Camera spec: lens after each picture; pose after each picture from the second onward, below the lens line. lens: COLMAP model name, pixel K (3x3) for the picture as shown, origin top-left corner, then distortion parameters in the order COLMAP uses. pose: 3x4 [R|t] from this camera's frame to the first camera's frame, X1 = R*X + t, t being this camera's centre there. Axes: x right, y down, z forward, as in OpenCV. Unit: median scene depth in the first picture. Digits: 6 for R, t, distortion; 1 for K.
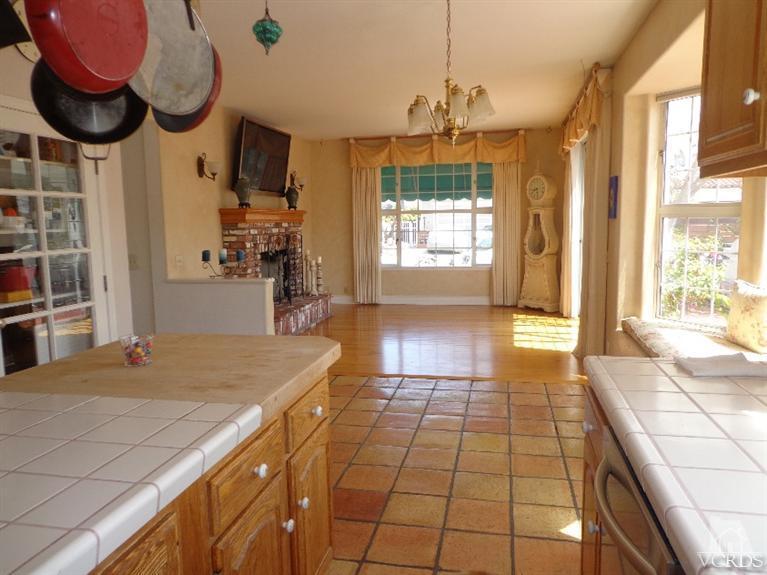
lens RADIAL K [[560.8, 0, 384.6], [0, 560.8, 288.7], [0, 0, 1]] dist [-0.010003, 0.008679]
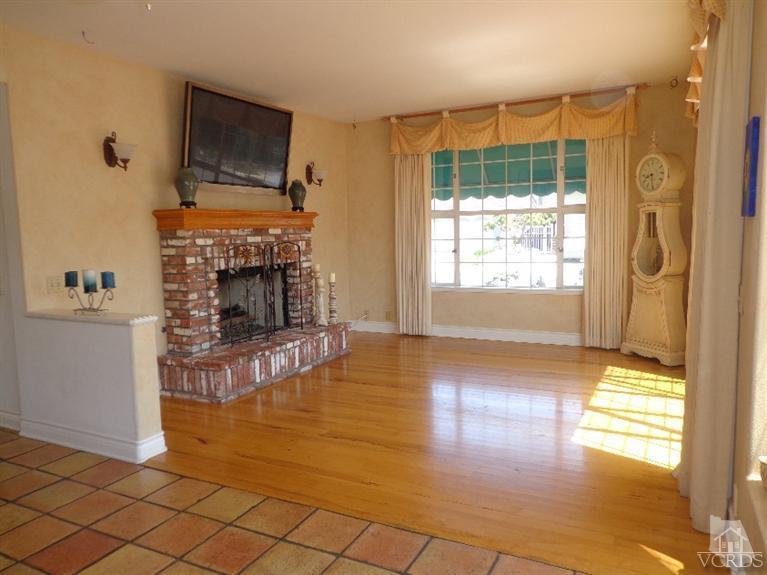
lens RADIAL K [[560.8, 0, 382.2], [0, 560.8, 288.3], [0, 0, 1]] dist [-0.010003, 0.008679]
pose [[0.964493, 0.023236, -0.263085, 0.140569], [-0.025380, 0.999667, -0.004755, -0.034410], [0.262887, 0.011263, 0.964761, 0.285269]]
